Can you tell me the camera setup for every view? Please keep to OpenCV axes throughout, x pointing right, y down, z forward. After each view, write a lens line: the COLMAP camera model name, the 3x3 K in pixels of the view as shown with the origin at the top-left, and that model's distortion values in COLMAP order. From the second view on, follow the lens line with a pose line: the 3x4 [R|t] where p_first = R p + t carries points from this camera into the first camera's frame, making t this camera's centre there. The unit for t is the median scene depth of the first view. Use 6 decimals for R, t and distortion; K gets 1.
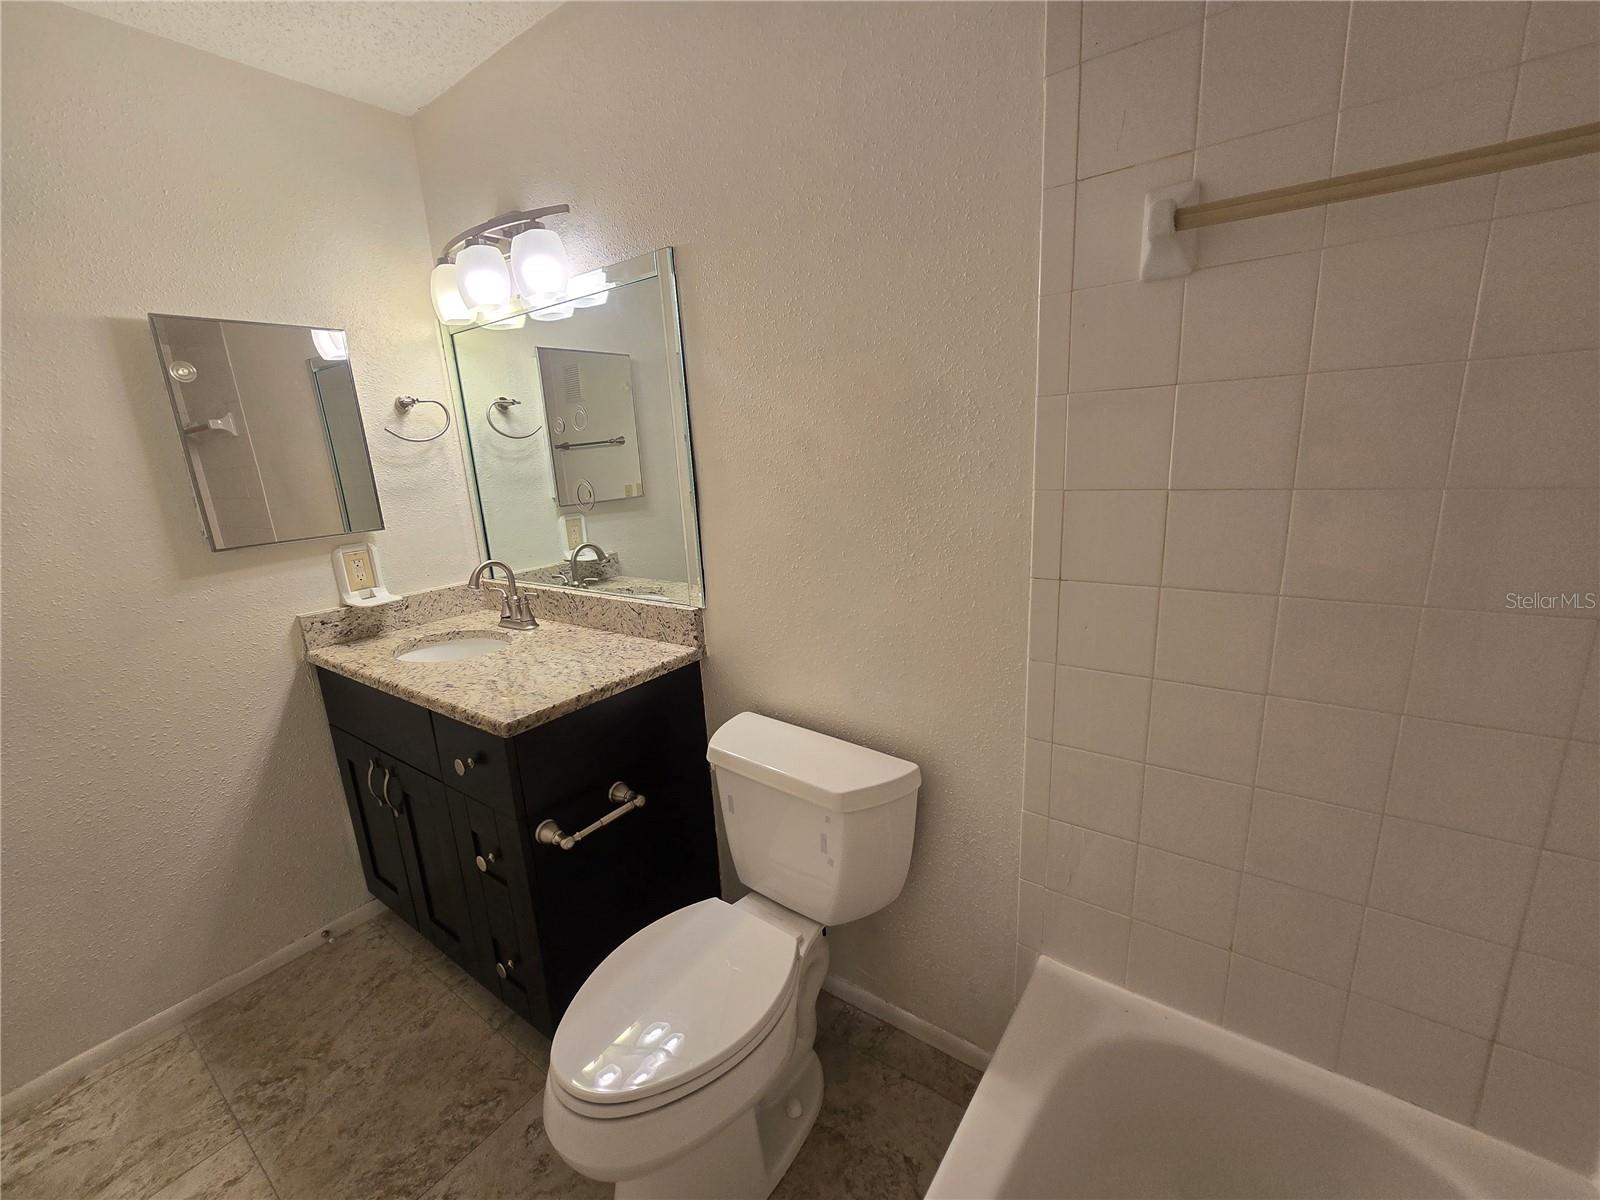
lens RADIAL K [[658.7, 0, 798.8], [0, 658.7, 602.4], [0, 0, 1]] dist [-0.009739, 0.003945]
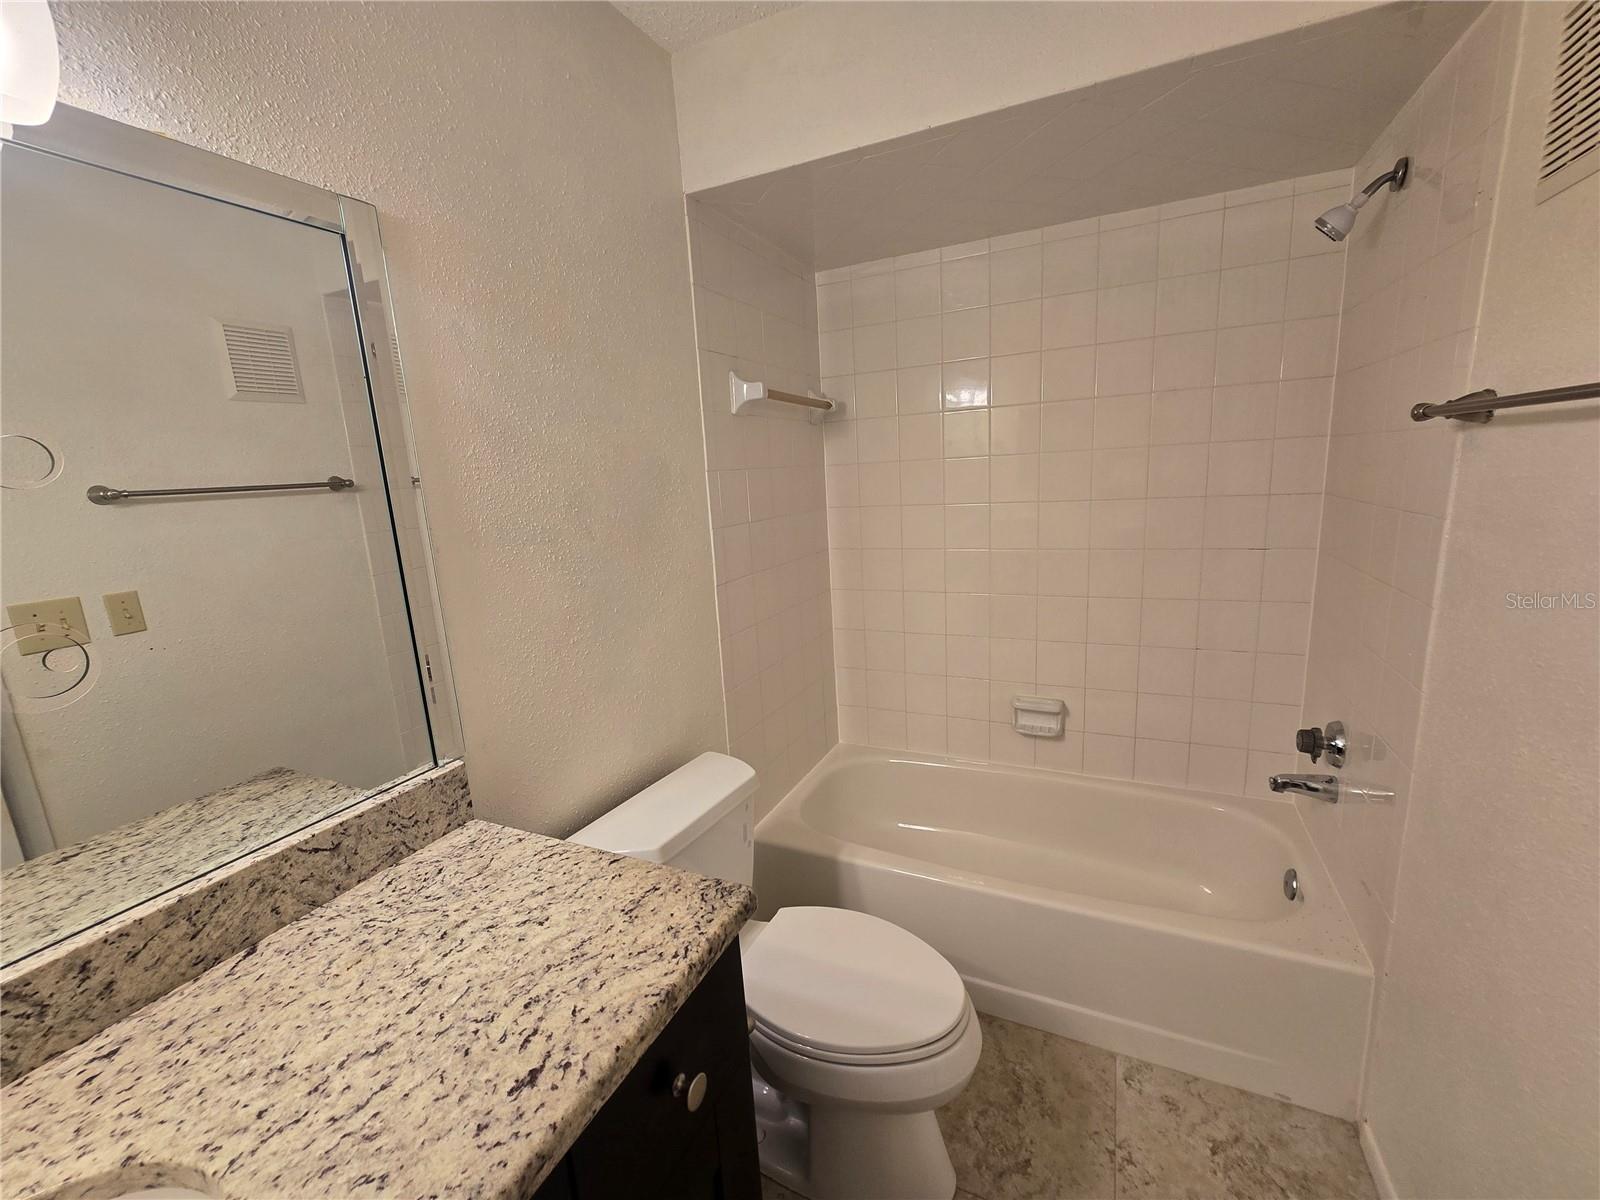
lens RADIAL K [[658.7, 0, 796.5], [0, 658.7, 604.8], [0, 0, 1]] dist [-0.009739, 0.003945]
pose [[-0.181495, -0.126924, 0.975167, -0.884518], [0.298116, 0.937871, 0.177554, -0.160772], [-0.937116, 0.322938, -0.132381, 0.780729]]
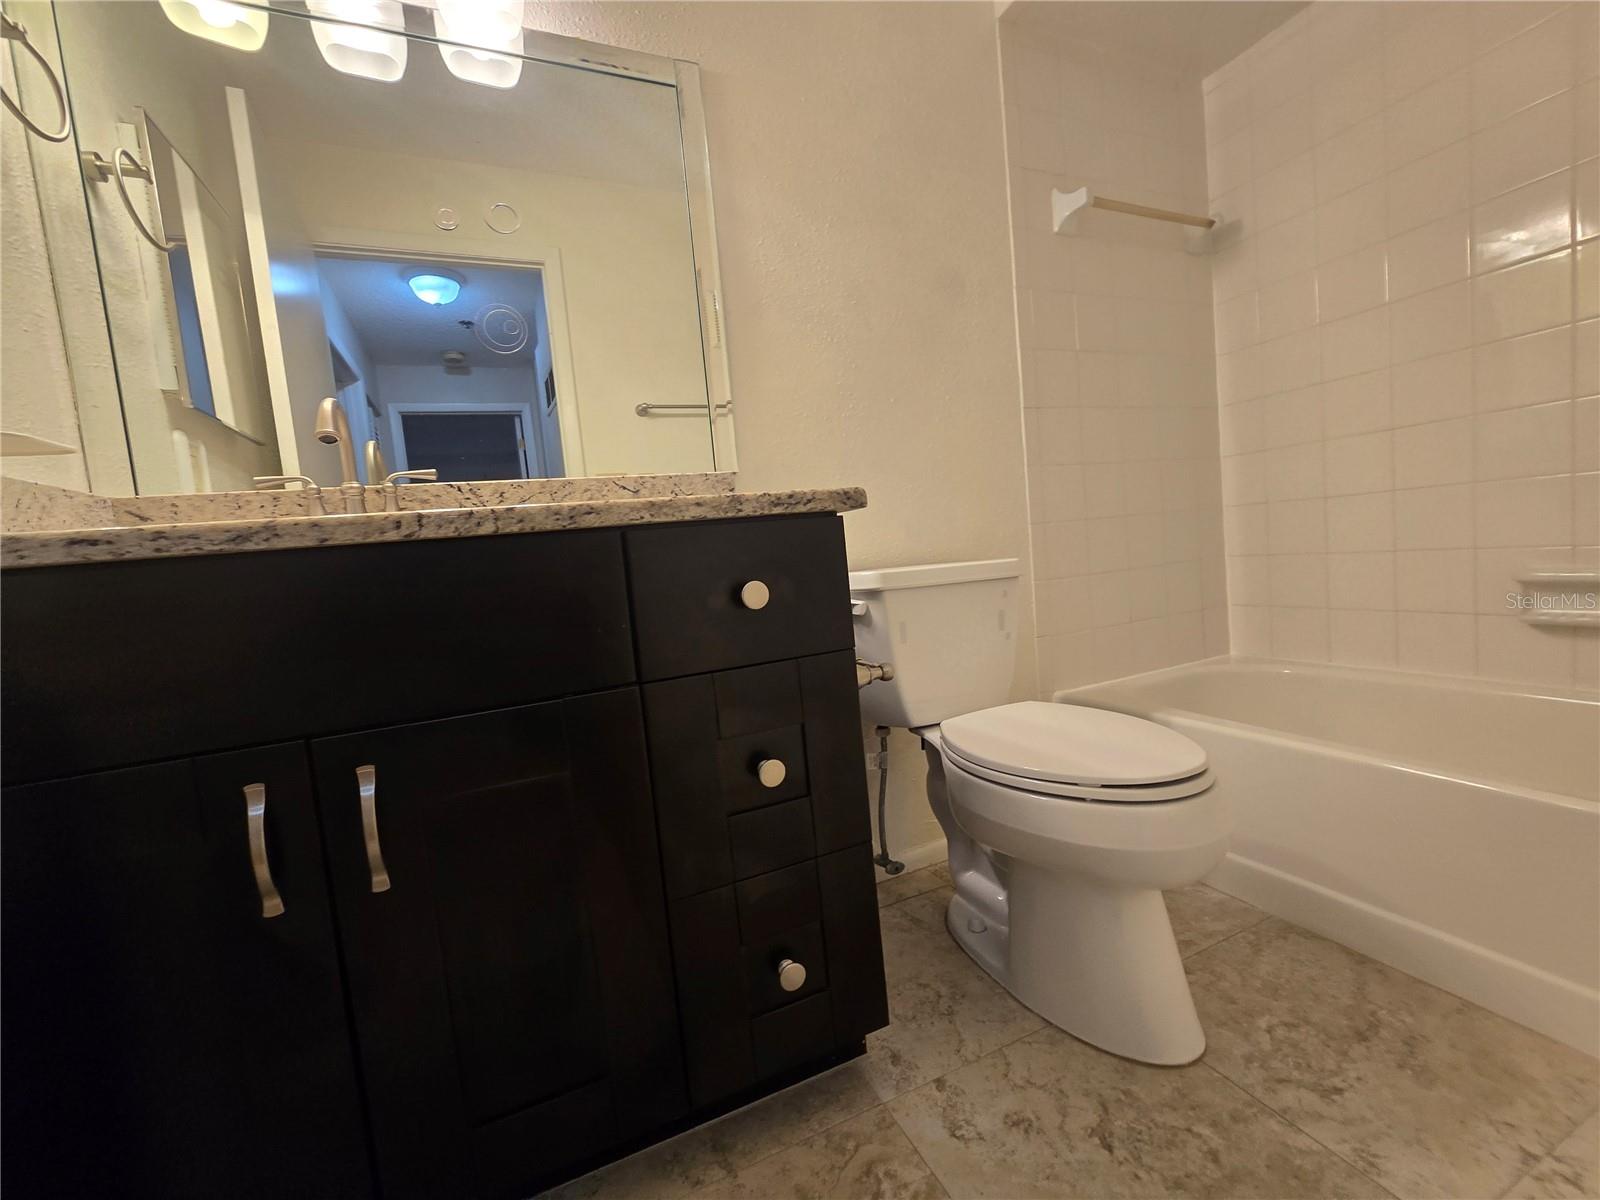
lens RADIAL K [[658.7, 0, 794.6], [0, 658.7, 605.9], [0, 0, 1]] dist [-0.009739, 0.003945]
pose [[0.506294, -0.057800, 0.860422, -0.911552], [0.265936, 0.959588, -0.092022, 0.293189], [-0.820332, 0.275408, 0.501205, 0.600820]]
